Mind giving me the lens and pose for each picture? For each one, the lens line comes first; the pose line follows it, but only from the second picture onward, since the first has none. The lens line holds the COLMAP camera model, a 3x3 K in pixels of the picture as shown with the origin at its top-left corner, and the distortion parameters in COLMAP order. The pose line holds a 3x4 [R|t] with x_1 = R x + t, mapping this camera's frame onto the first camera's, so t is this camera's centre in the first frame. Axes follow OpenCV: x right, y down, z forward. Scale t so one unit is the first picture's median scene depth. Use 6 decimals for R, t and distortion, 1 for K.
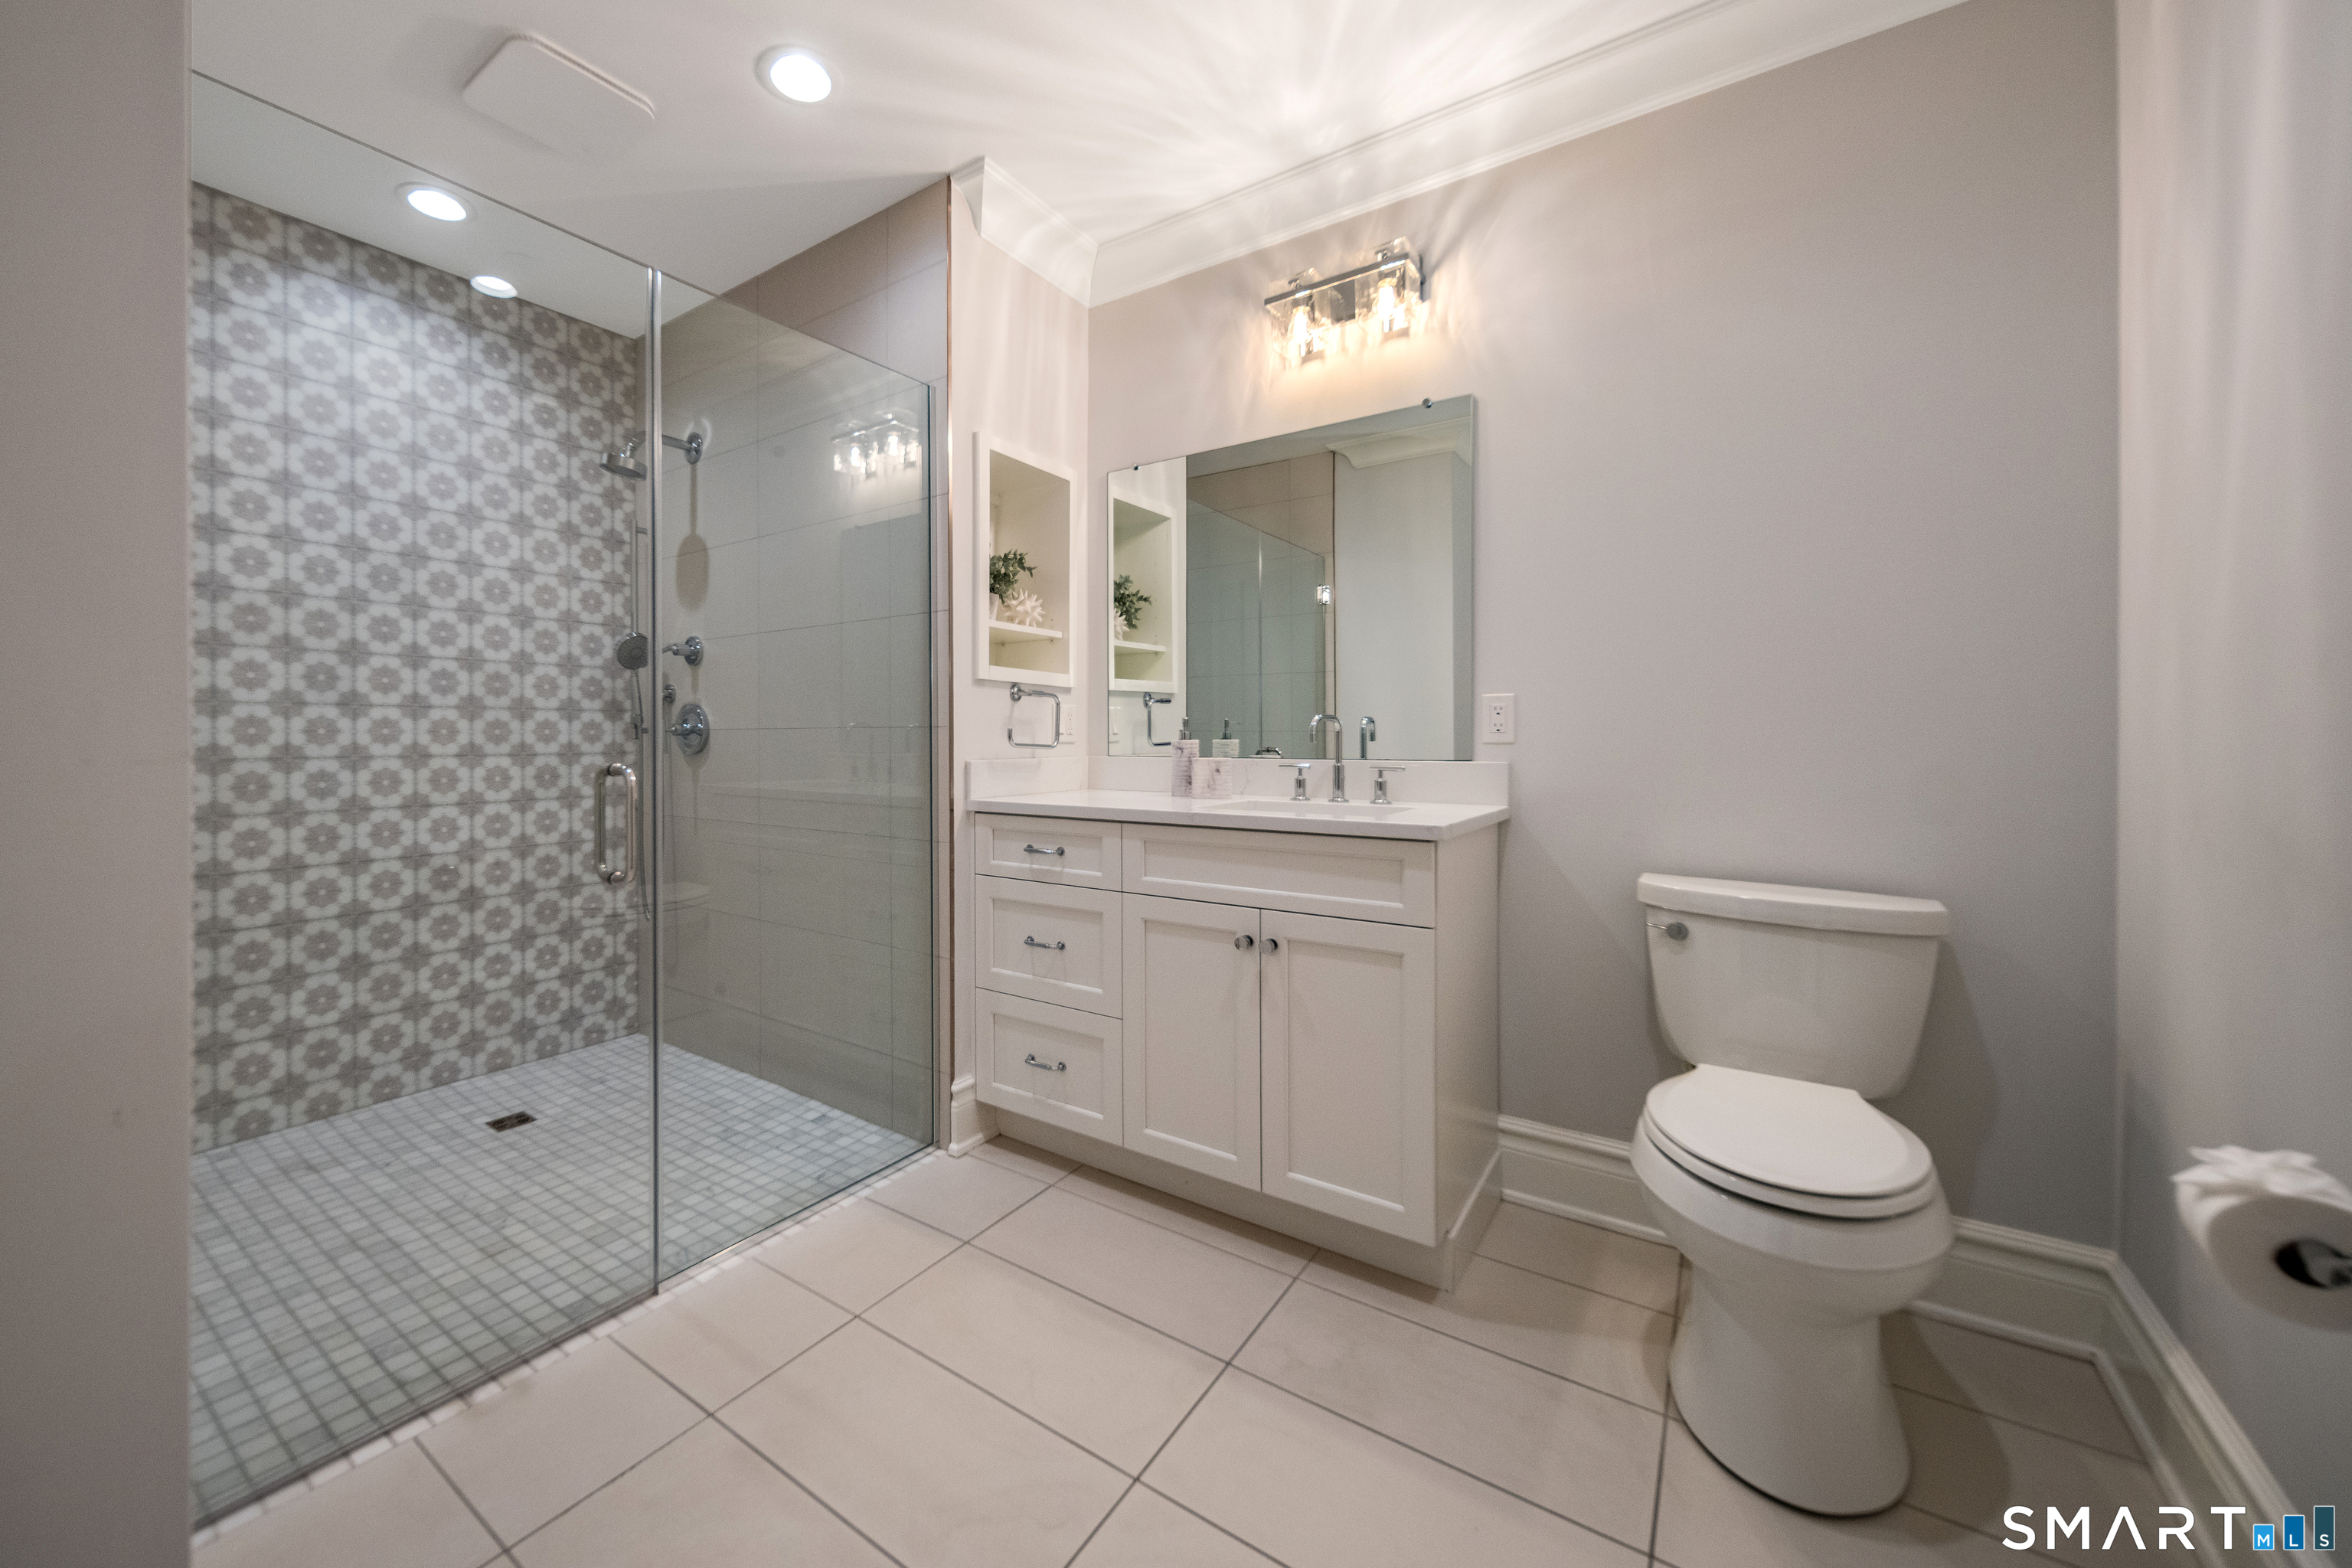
lens RADIAL K [[865.3, 0, 1196.3], [0, 865.3, 746.6], [0, 0, 1]] dist [-0.000310, -0.000246]
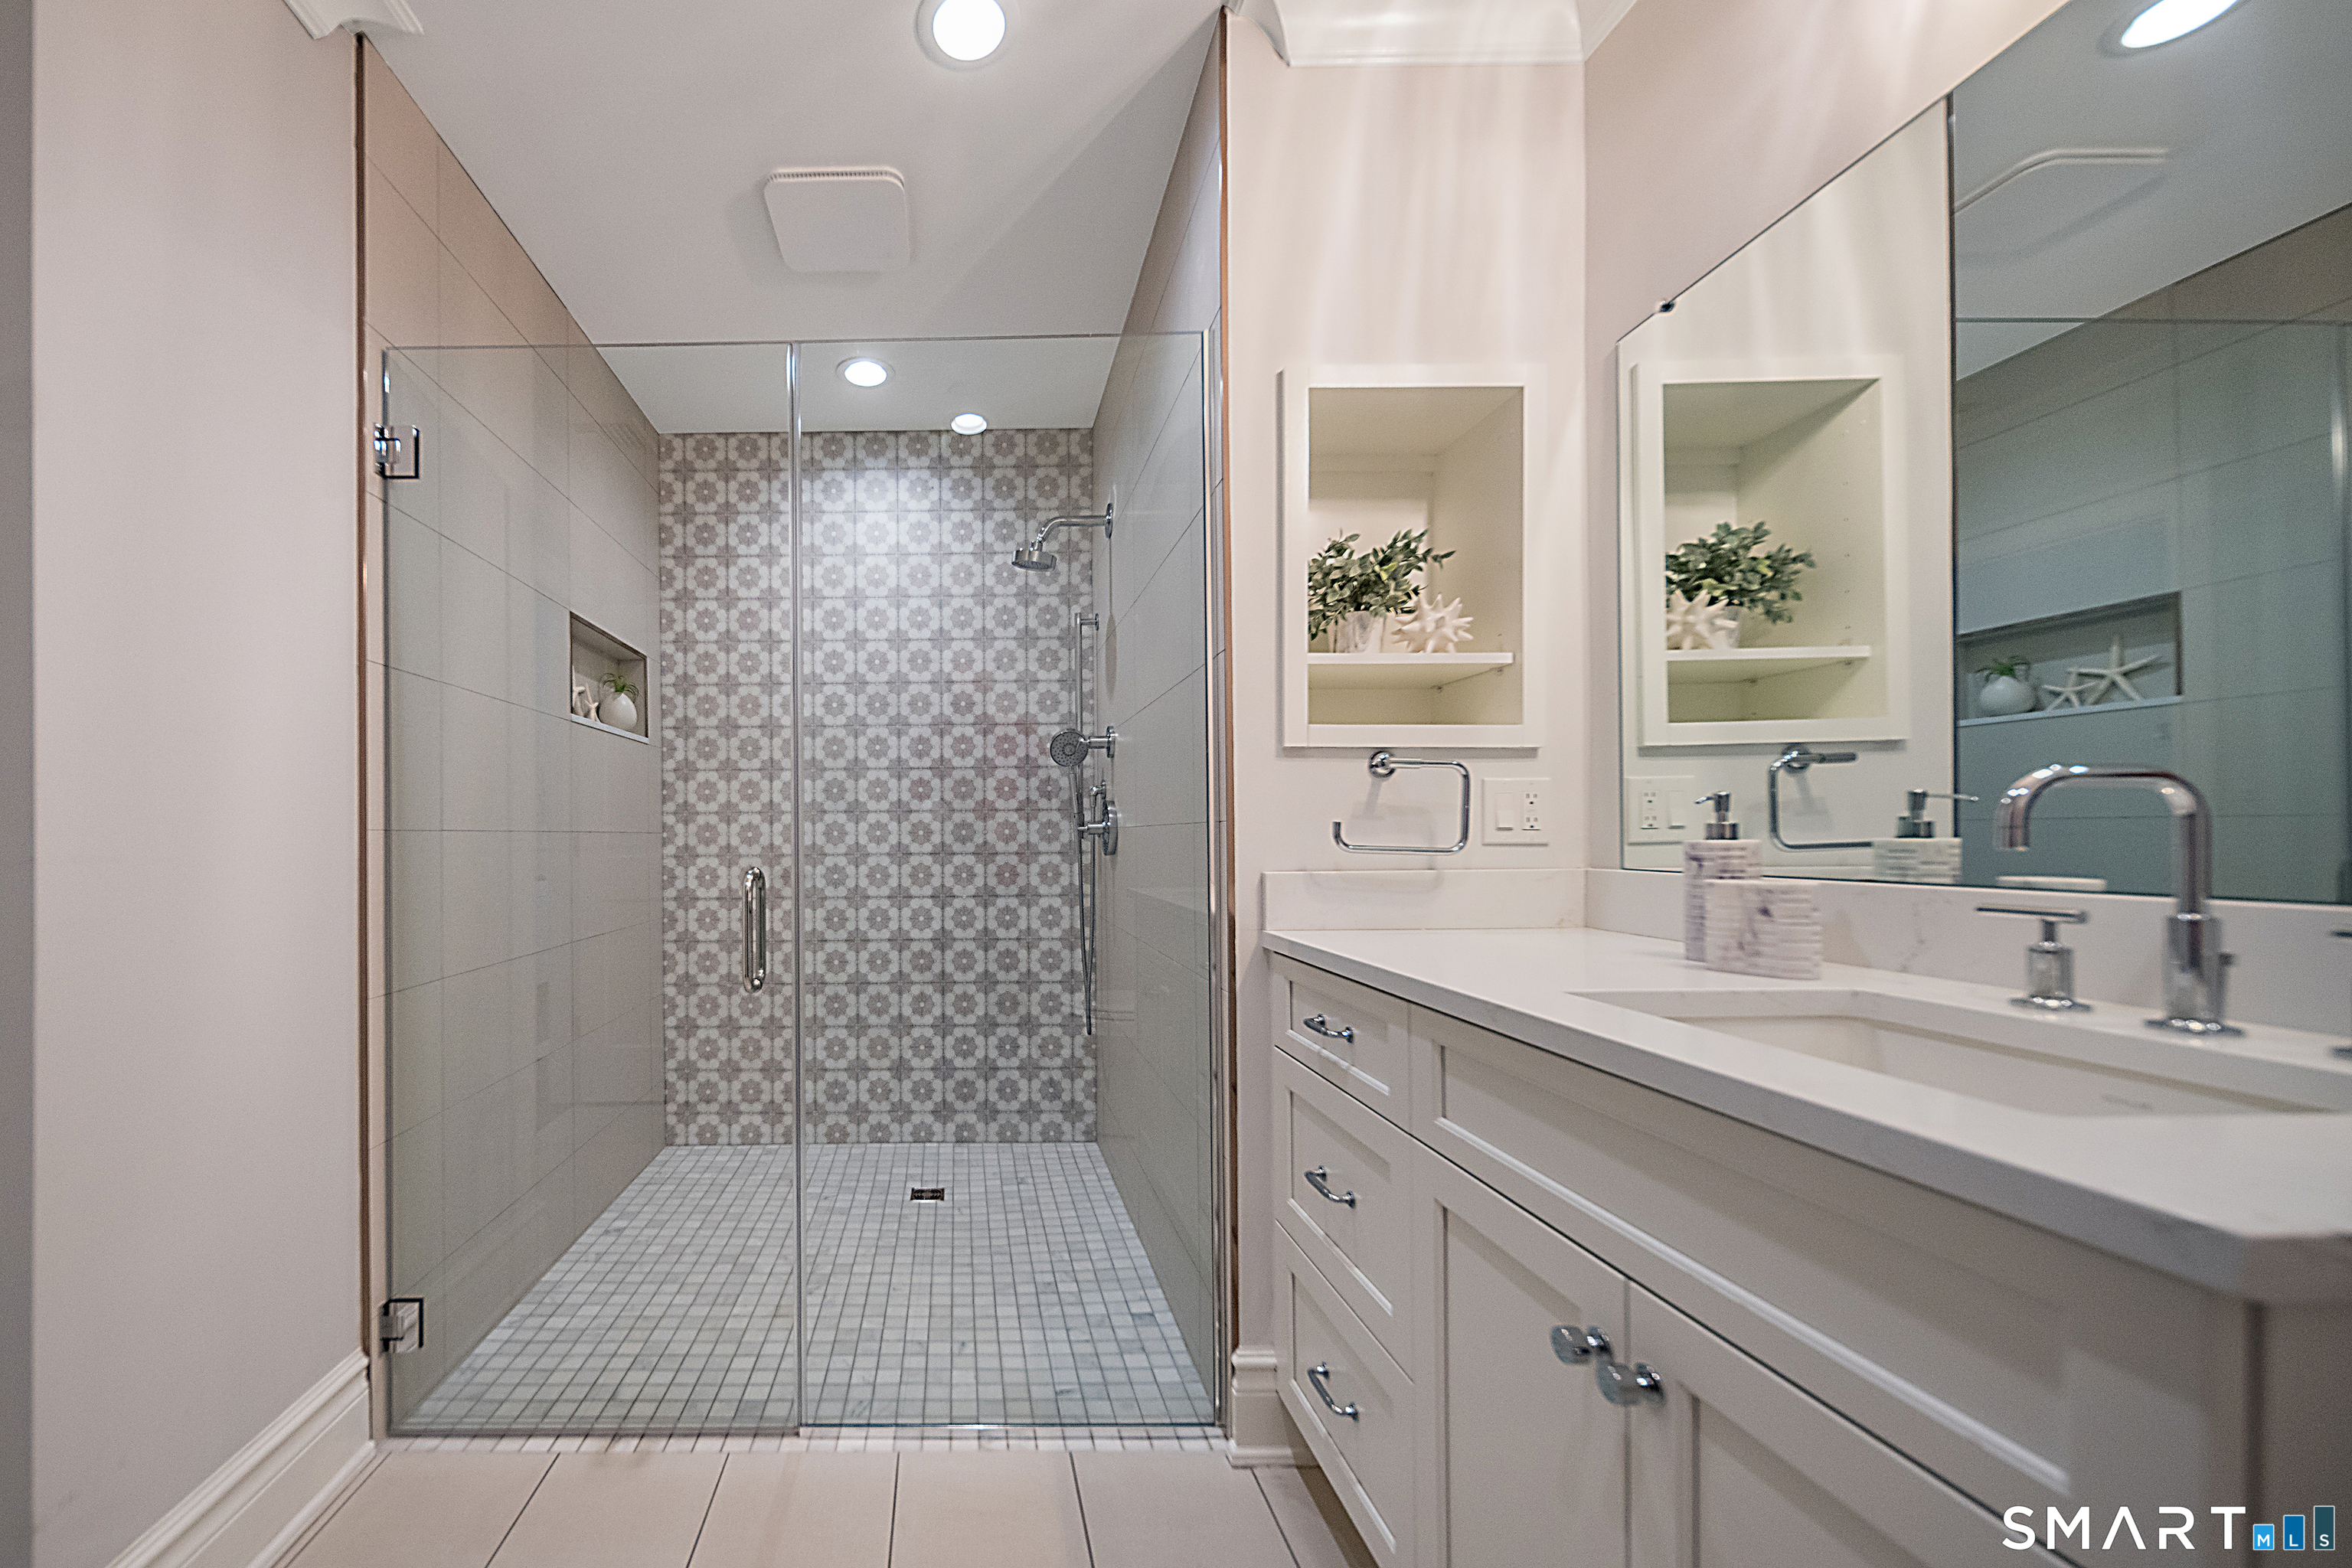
lens RADIAL K [[931.1, 0, 1175.9], [0, 931.1, 834.5], [0, 0, 1]] dist [0.001026, 0.000117]
pose [[0.511700, -0.001766, -0.859162, 0.329079], [-0.001957, 0.999993, -0.003221, -0.010673], [0.859162, 0.003330, 0.511693, 0.607562]]
